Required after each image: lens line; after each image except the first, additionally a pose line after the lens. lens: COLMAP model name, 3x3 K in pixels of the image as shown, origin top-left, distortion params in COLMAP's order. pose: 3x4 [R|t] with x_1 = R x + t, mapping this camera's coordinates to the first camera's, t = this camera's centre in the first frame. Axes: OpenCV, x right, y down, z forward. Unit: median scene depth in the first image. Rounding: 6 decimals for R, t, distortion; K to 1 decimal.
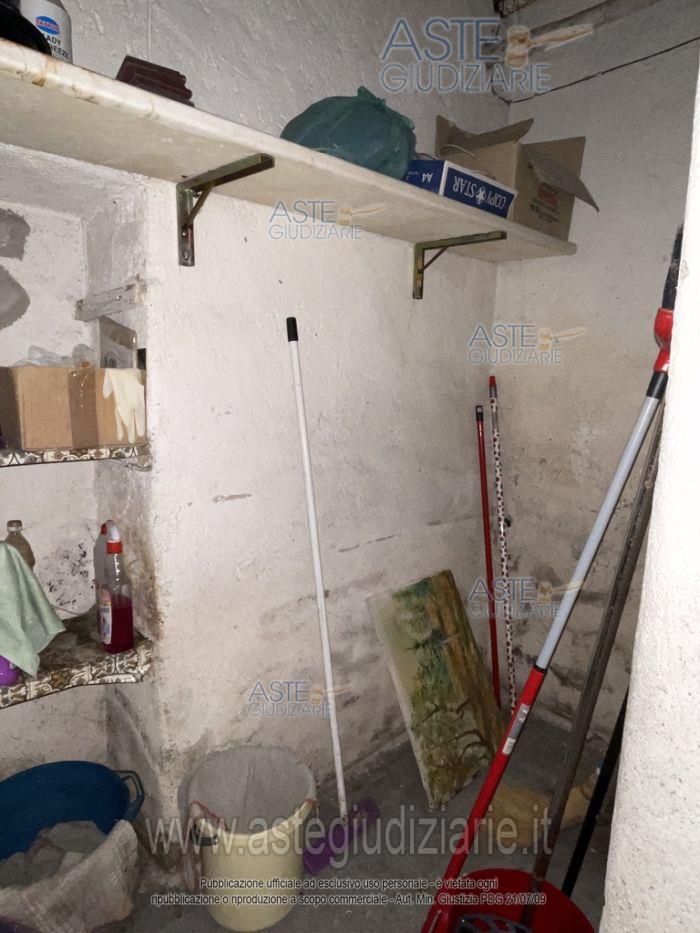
lens RADIAL K [[546.7, 0, 350.0], [0, 546.7, 466.5], [0, 0, 1]] dist [-0.002932, -0.001668]
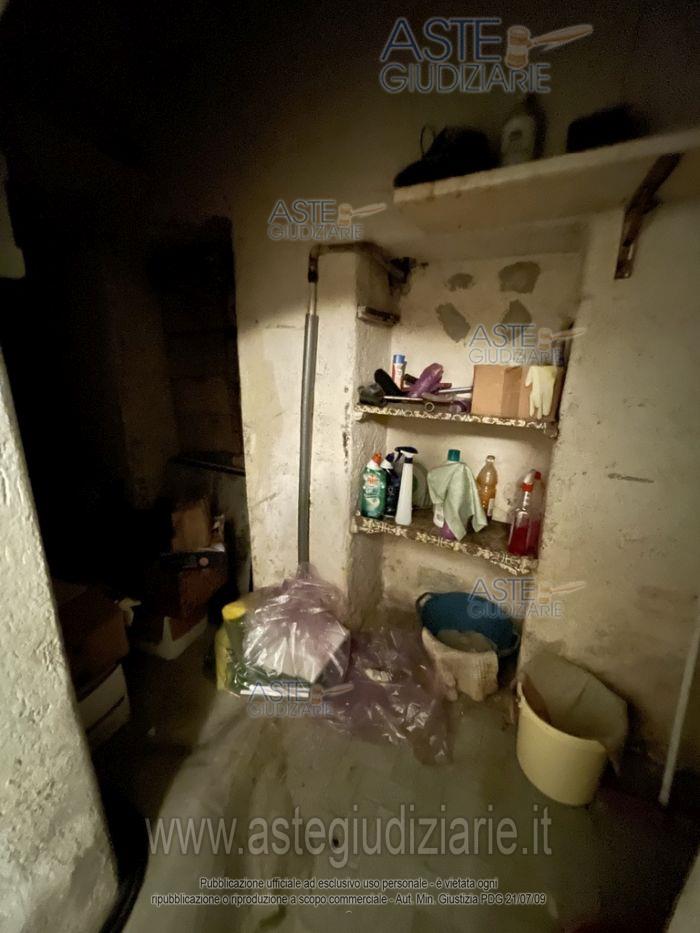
lens RADIAL K [[377.2, 0, 345.8], [0, 377.2, 469.9], [0, 0, 1]] dist [0.007996, 0.000305]
pose [[0.372784, 0.254325, -0.892385, 0.312350], [-0.157203, 0.965114, 0.209383, -0.039613], [0.914505, 0.062231, 0.399760, 0.132342]]
